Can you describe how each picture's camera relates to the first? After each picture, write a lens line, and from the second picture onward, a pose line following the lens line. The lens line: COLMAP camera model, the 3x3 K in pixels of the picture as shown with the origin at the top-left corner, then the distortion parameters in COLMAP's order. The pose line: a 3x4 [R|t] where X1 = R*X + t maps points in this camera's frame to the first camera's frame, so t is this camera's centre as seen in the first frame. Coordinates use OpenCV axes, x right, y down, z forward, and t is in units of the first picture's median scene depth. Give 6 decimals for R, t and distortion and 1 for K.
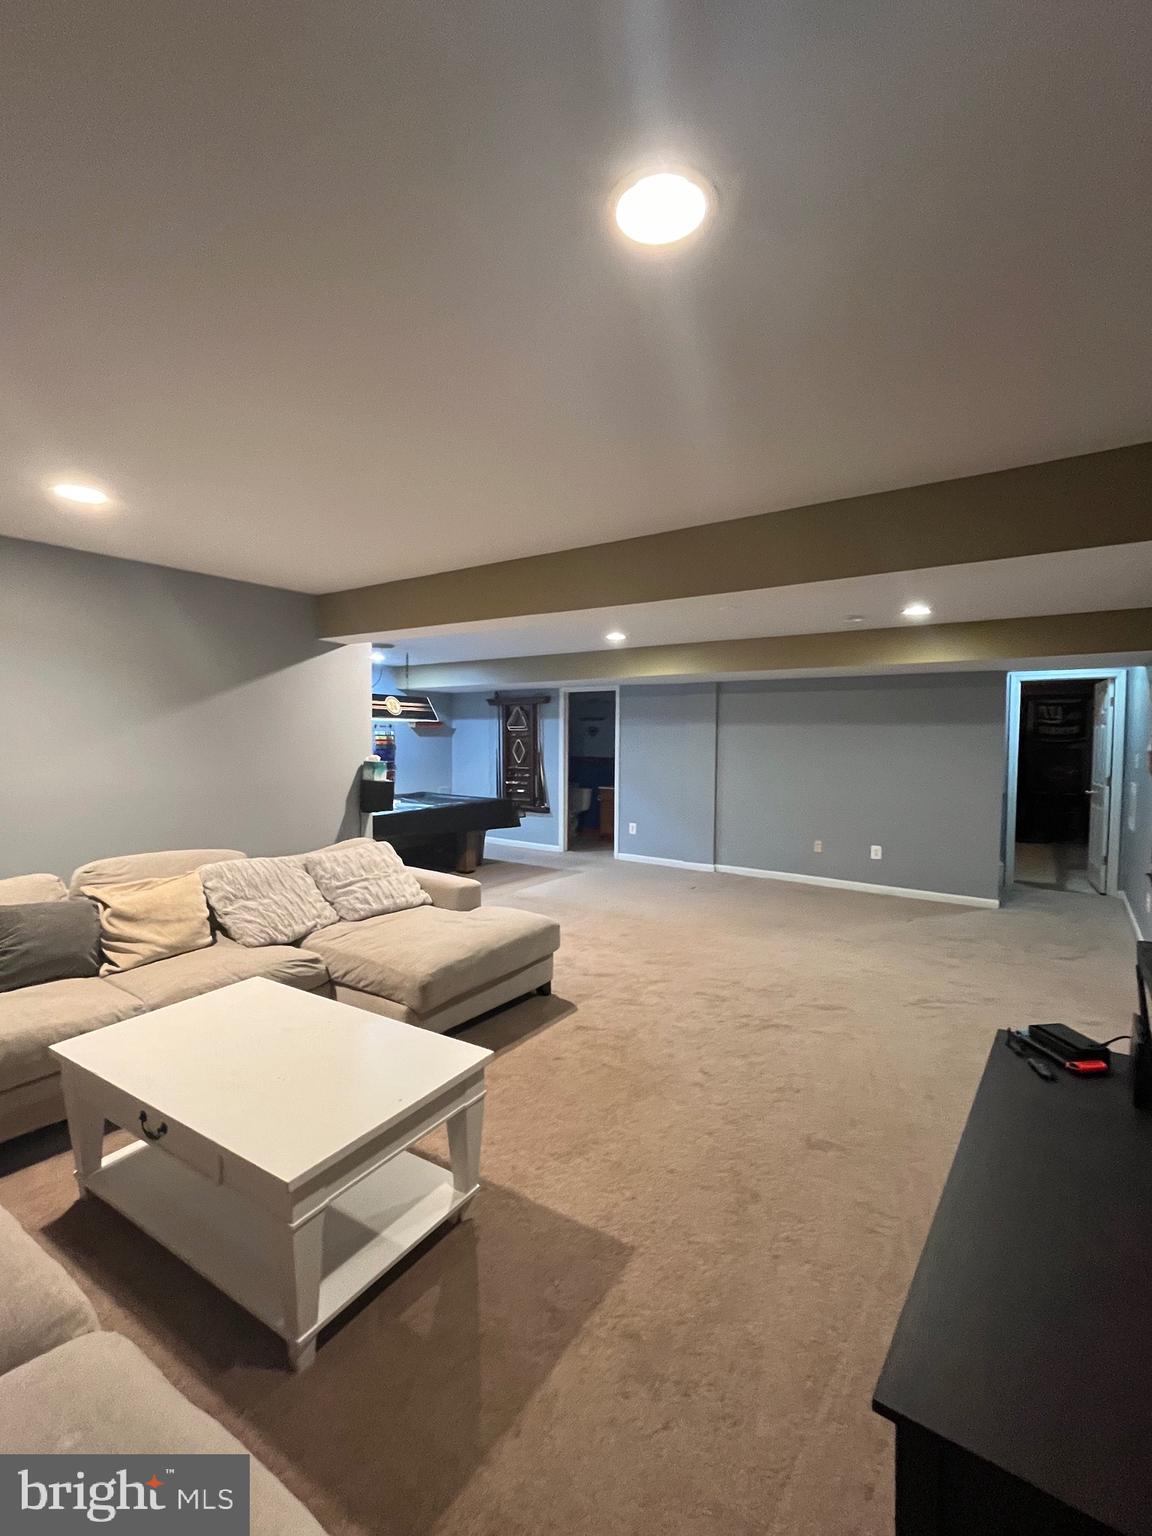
lens RADIAL K [[686.7, 0, 572.1], [0, 686.7, 759.3], [0, 0, 1]] dist [-0.001743, -0.000740]
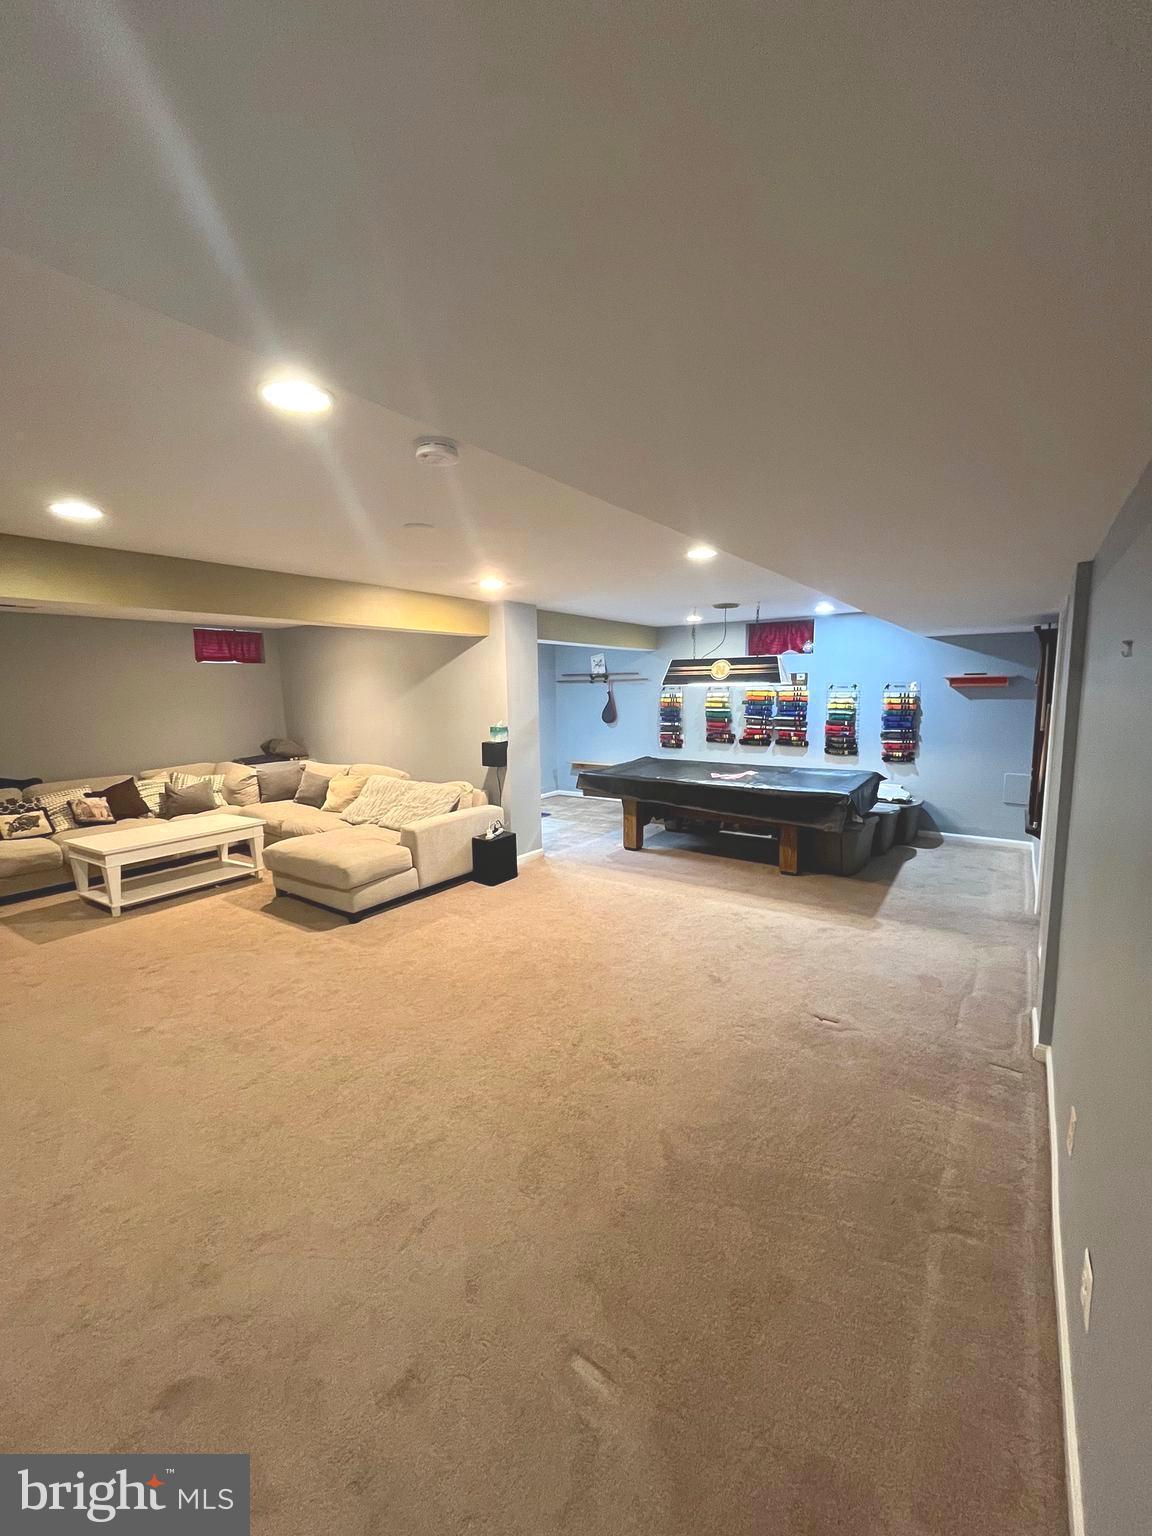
lens RADIAL K [[645.3, 0, 577.7], [0, 645.3, 766.7], [0, 0, 1]] dist [-0.004611, 0.000221]
pose [[-0.030470, 0.129337, -0.991132, 1.102063], [-0.023623, 0.991223, 0.130075, -0.101464], [0.999256, 0.027377, -0.027147, 1.475255]]
